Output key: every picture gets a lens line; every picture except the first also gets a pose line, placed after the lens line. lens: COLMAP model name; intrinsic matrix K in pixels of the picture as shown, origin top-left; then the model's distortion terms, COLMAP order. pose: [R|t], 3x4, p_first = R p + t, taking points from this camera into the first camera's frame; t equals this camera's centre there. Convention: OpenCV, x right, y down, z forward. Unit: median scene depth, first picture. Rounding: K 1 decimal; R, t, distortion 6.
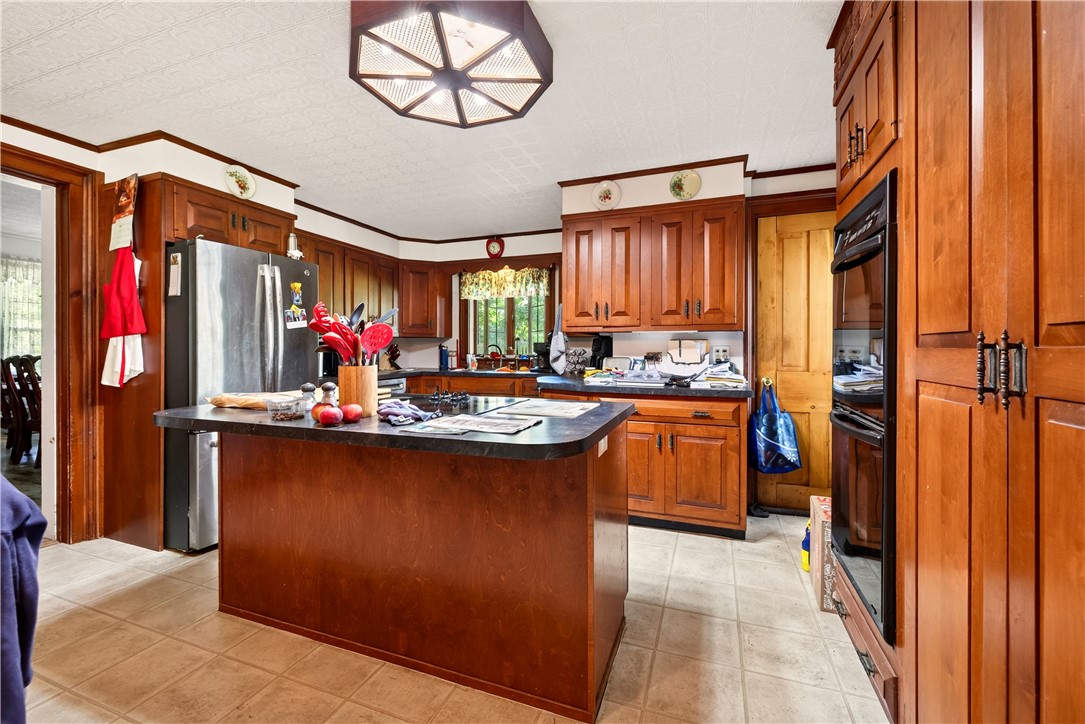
lens RADIAL K [[456.5, 0, 541.1], [0, 456.5, 350.8], [0, 0, 1]] dist [0.001678, 0.000056]
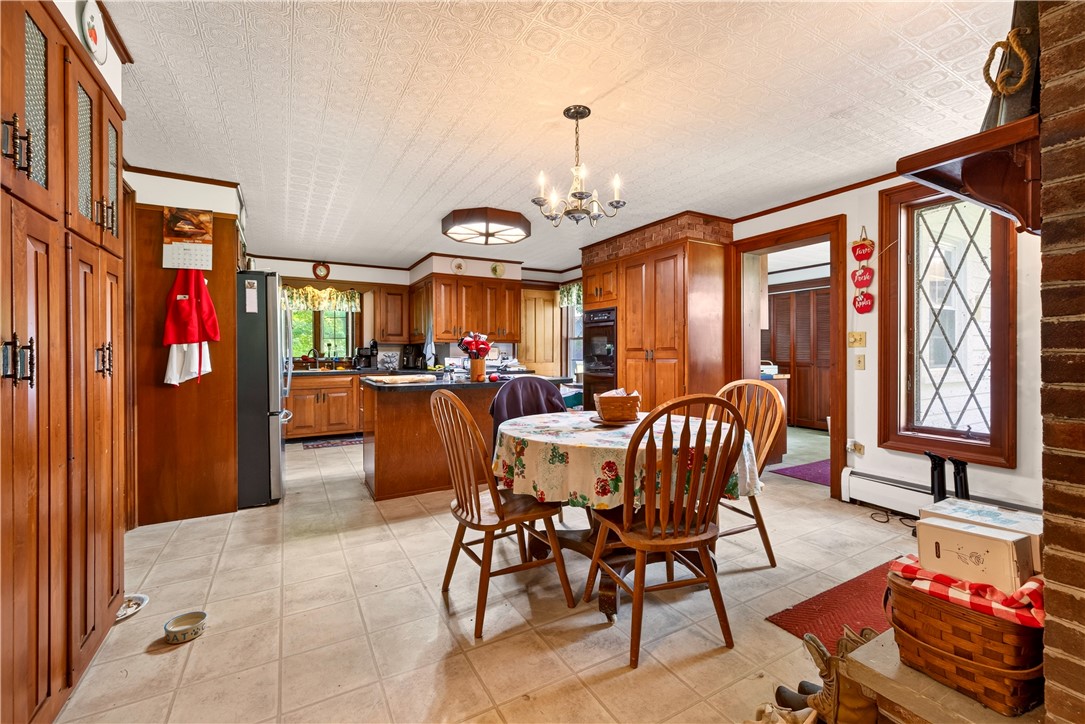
lens RADIAL K [[456.5, 0, 541.1], [0, 456.5, 350.8], [0, 0, 1]] dist [0.001678, 0.000056]
pose [[0.628826, 0.000734, 0.777546, -1.087839], [0.004225, 0.999982, -0.004362, 0.000142], [-0.777535, 0.006028, 0.628811, -0.390420]]
